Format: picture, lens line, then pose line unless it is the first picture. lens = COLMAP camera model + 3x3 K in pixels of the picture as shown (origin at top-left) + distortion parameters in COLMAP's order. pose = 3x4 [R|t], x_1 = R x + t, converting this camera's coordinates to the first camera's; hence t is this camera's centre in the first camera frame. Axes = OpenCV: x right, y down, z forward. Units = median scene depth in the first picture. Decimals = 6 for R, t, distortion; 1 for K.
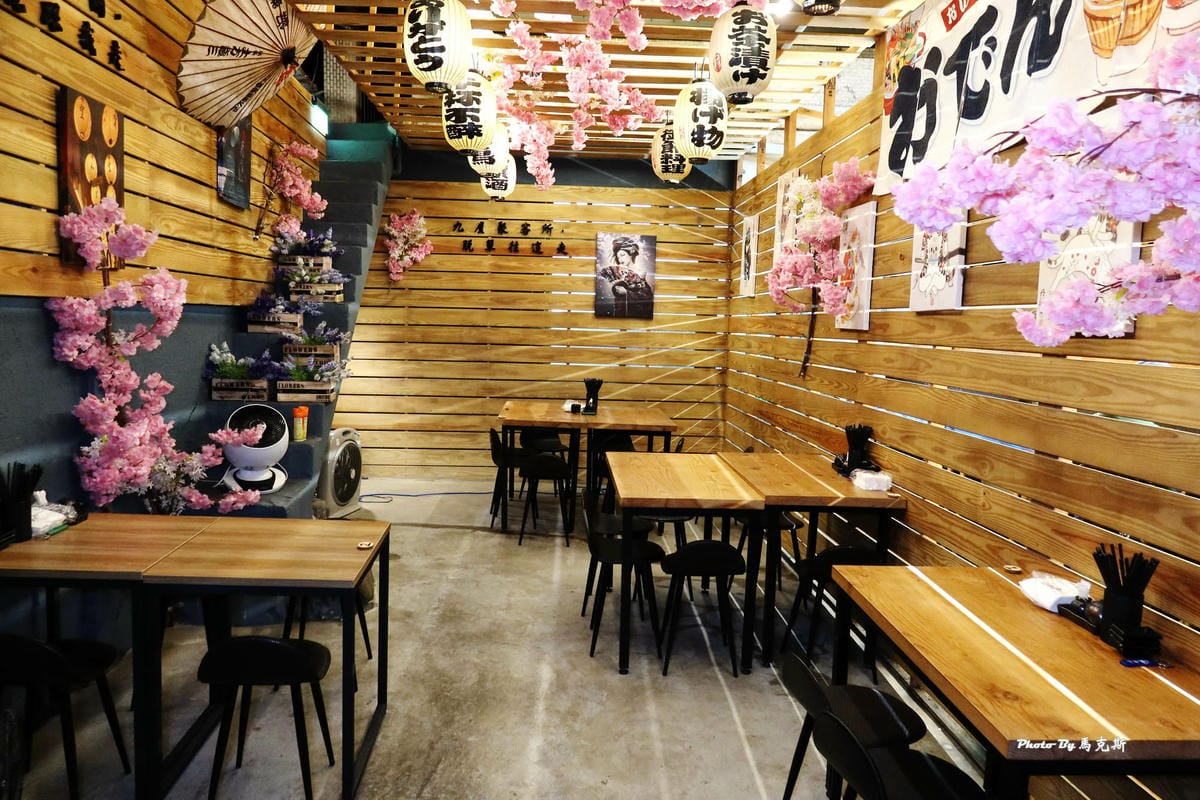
lens RADIAL K [[835.9, 0, 597.6], [0, 835.9, 396.3], [0, 0, 1]] dist [-0.002062, -0.002041]
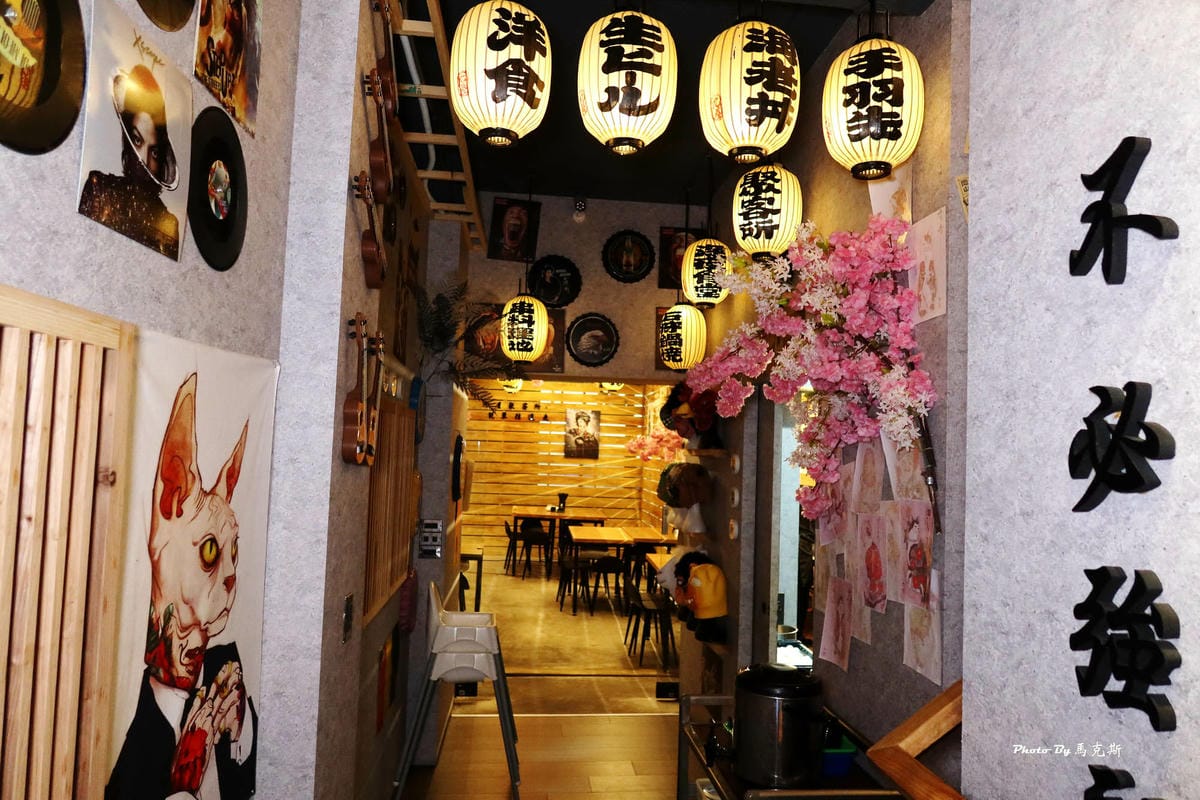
lens RADIAL K [[835.9, 0, 598.5], [0, 835.9, 397.4], [0, 0, 1]] dist [-0.002062, -0.002041]
pose [[0.999279, 0.012330, 0.035904, 0.003576], [-0.006850, 0.988824, -0.148928, 0.038129], [-0.037339, 0.148575, 0.988196, -0.714836]]
